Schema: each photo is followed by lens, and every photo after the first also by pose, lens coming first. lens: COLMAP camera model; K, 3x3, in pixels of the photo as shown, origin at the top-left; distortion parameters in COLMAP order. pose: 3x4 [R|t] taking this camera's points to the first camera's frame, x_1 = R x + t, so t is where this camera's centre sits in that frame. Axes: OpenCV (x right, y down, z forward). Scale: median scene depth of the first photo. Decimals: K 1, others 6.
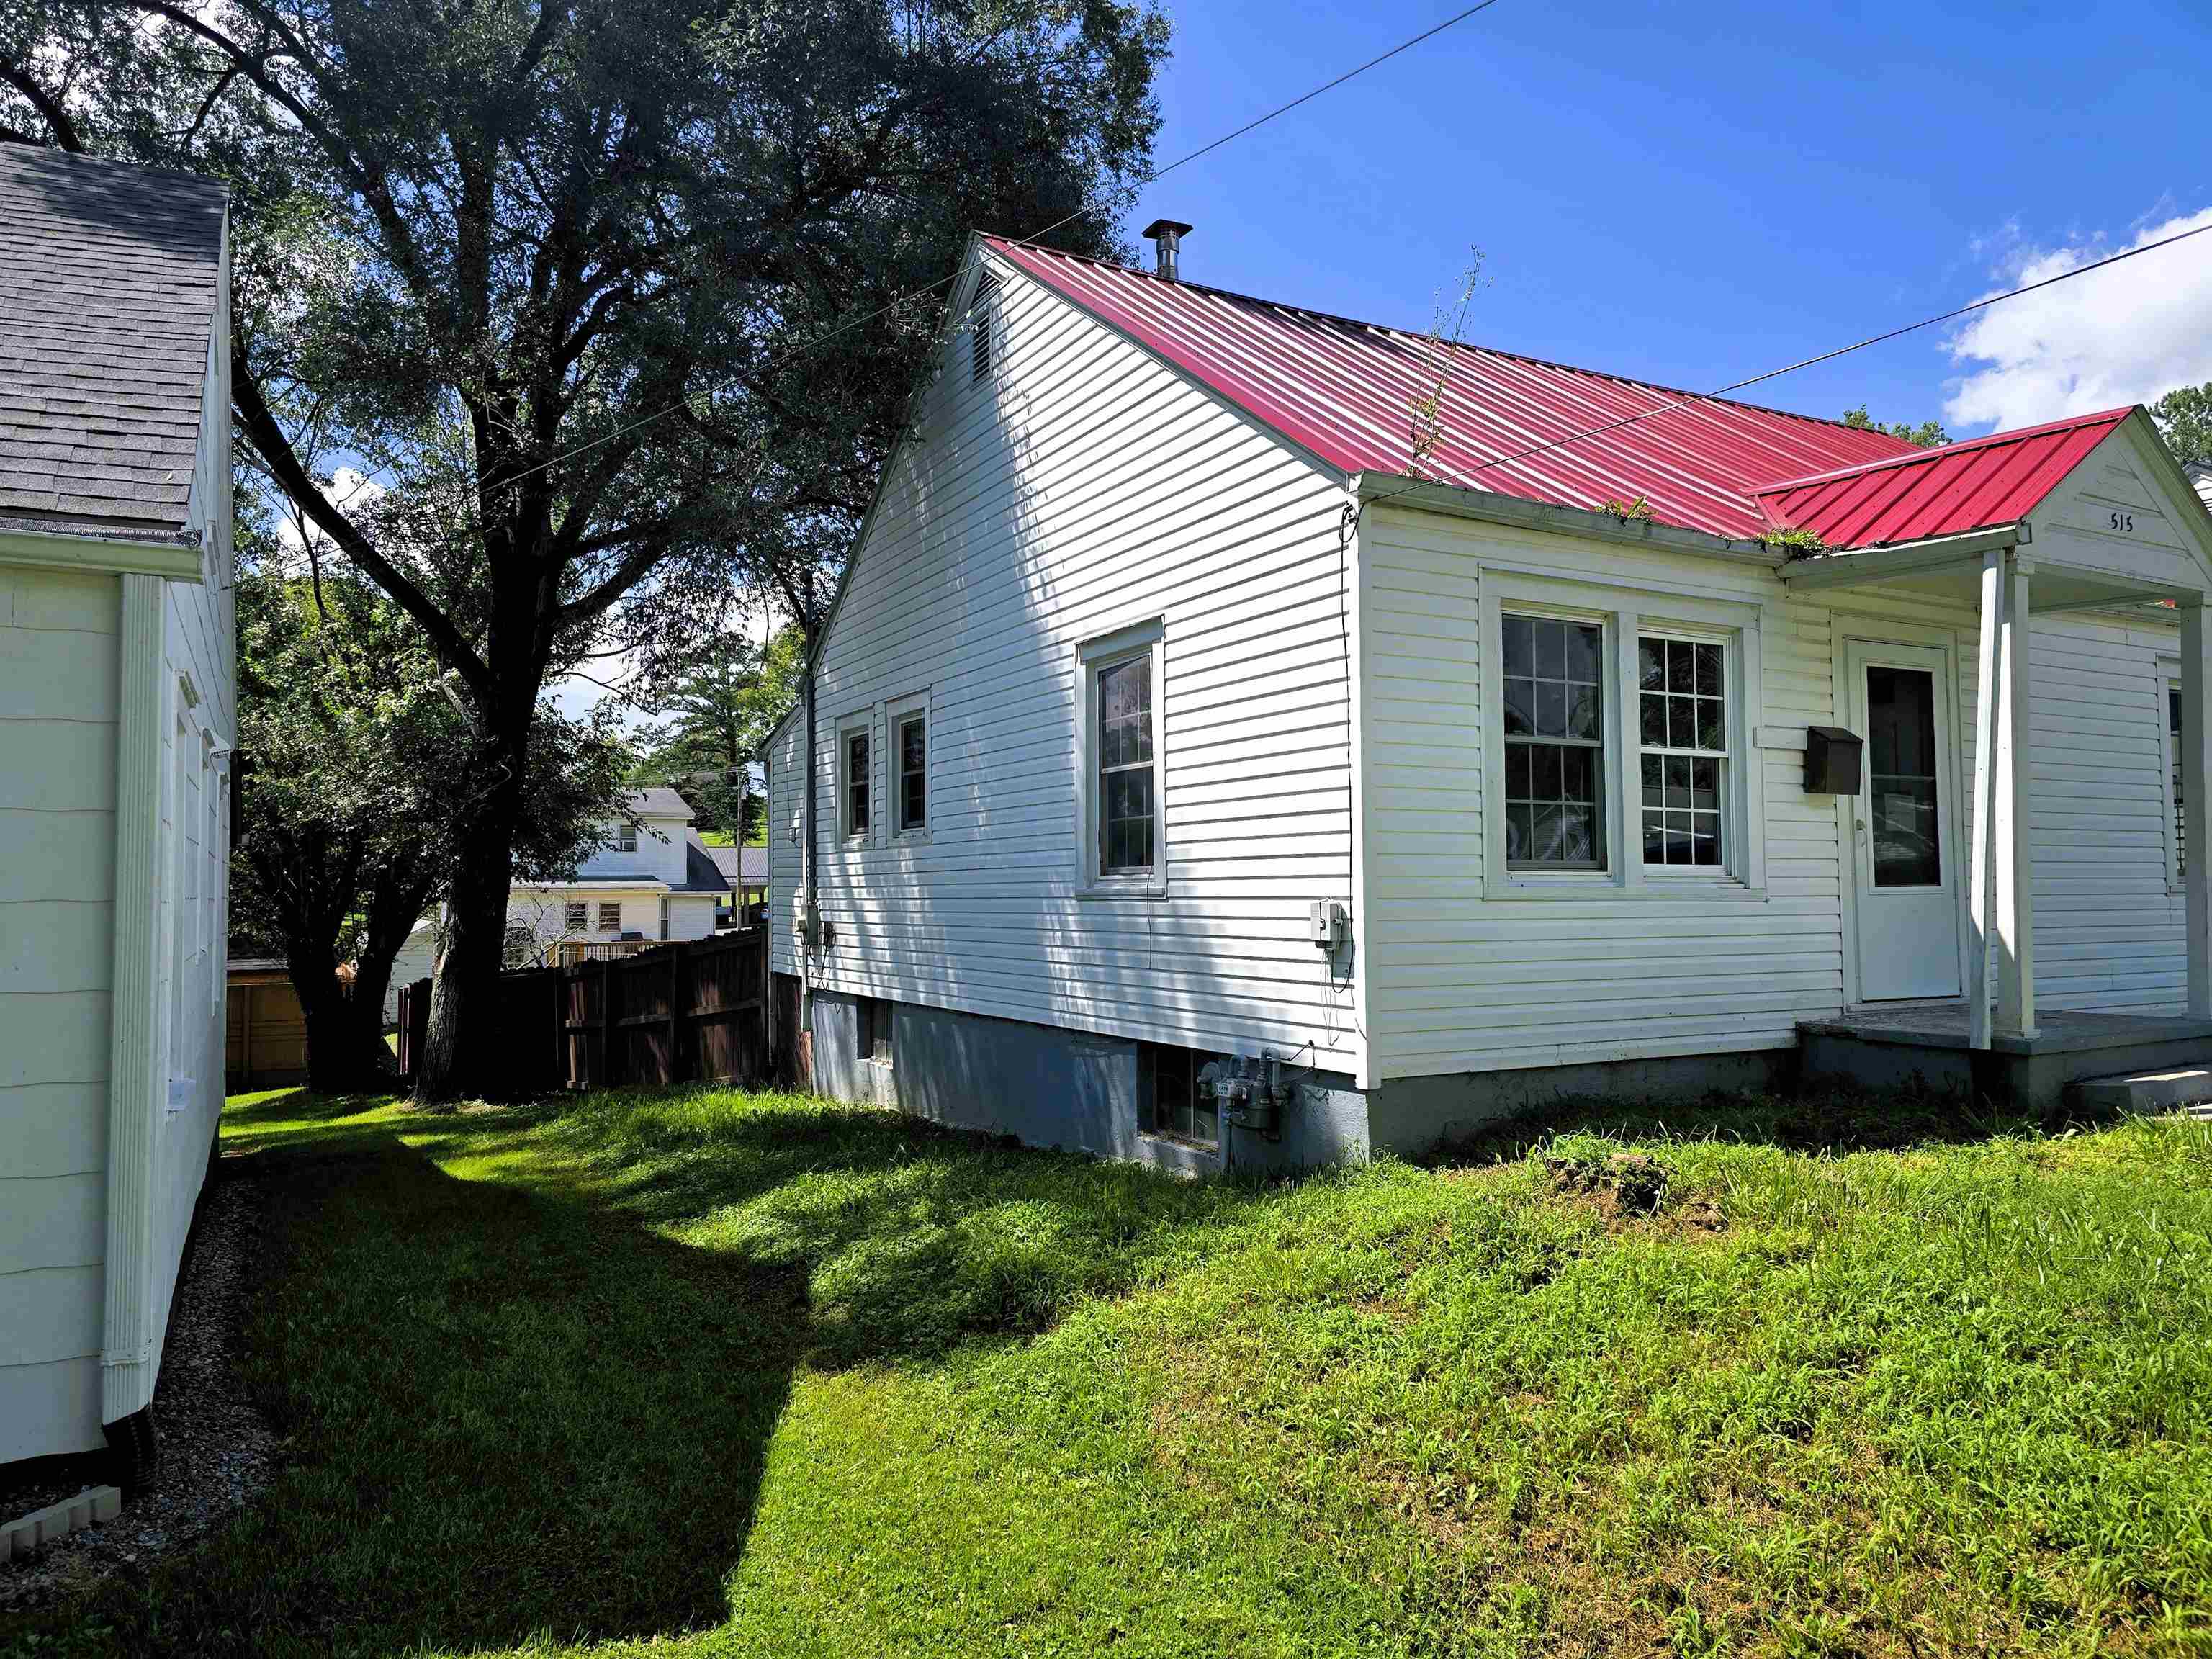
lens RADIAL K [[1489.5, 0, 1097.8], [0, 1489.5, 850.0], [0, 0, 1]] dist [0.070442, -0.062216]
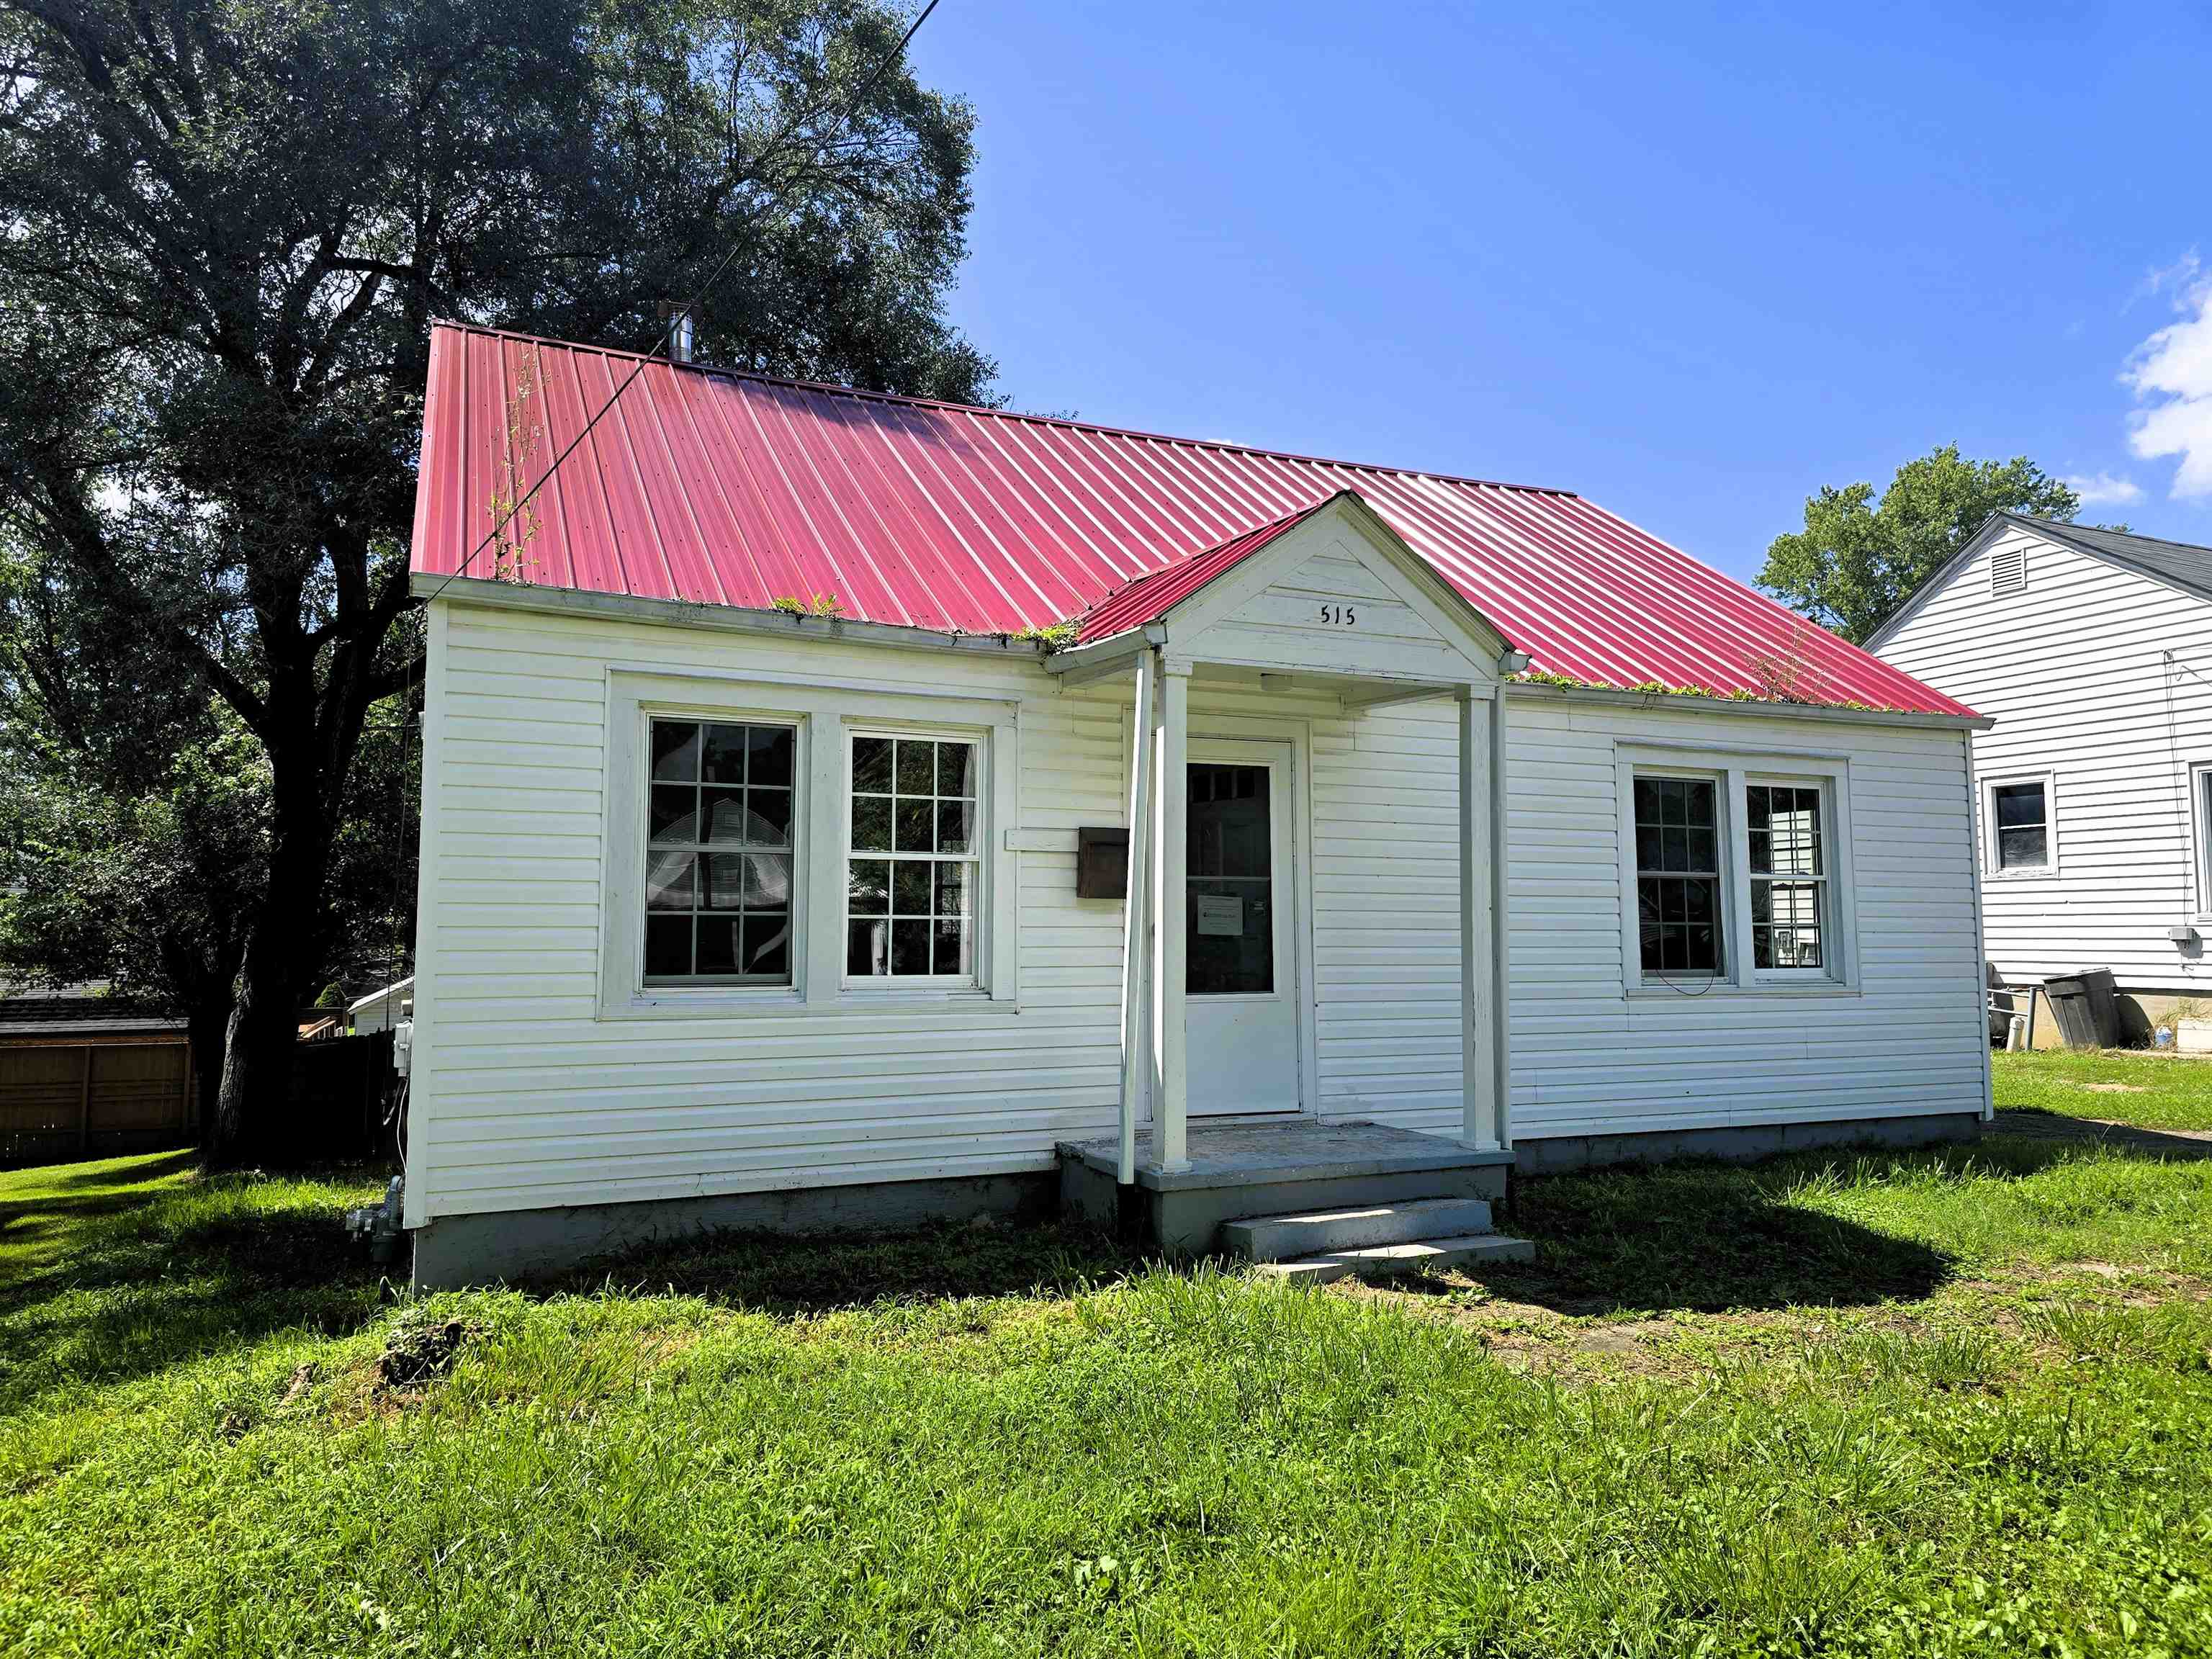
lens RADIAL K [[1489.5, 0, 1121.9], [0, 1489.5, 819.4], [0, 0, 1]] dist [0.070442, -0.062216]
pose [[0.996593, -0.003503, -0.082404, 0.592632], [-0.000870, 0.998596, -0.052970, -0.038303], [0.082474, 0.052861, 0.995190, 0.069056]]
